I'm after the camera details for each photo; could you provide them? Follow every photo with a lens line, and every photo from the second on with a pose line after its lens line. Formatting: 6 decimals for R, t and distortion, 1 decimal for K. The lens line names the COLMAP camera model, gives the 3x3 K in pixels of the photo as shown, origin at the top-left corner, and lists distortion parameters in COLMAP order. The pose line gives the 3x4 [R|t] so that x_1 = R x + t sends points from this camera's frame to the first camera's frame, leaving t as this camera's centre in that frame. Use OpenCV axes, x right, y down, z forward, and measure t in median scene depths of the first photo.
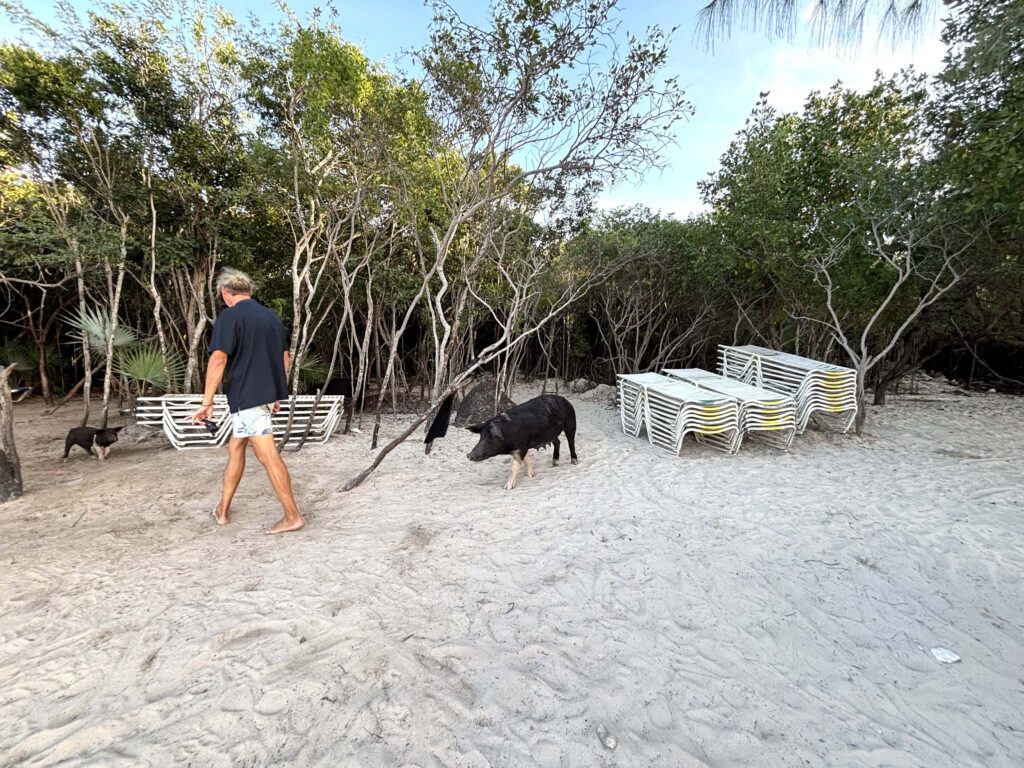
lens RADIAL K [[410.7, 0, 512.4], [0, 410.7, 383.2], [0, 0, 1]] dist [0.000038, -0.000446]
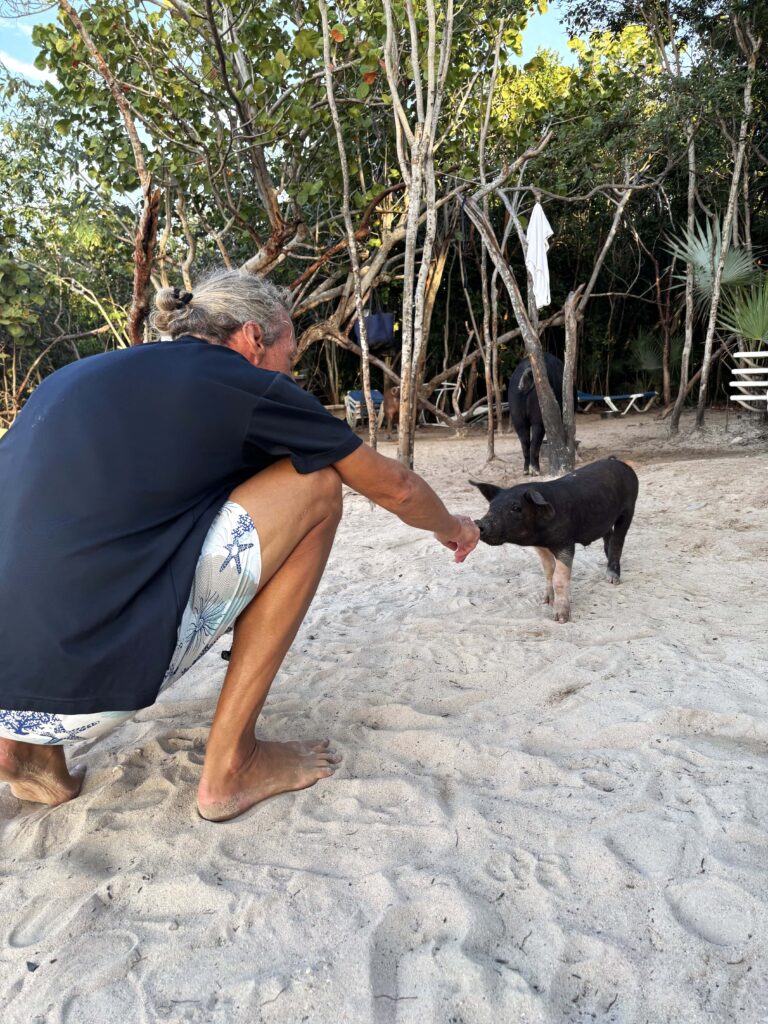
lens RADIAL K [[769.7, 0, 384.1], [0, 769.7, 513.5], [0, 0, 1]] dist [0.046047, -0.047566]
pose [[0.335727, 0.134025, -0.932376, -0.037760], [-0.021719, 0.990664, 0.134583, 0.112112], [0.941709, -0.024933, 0.335504, 0.159987]]
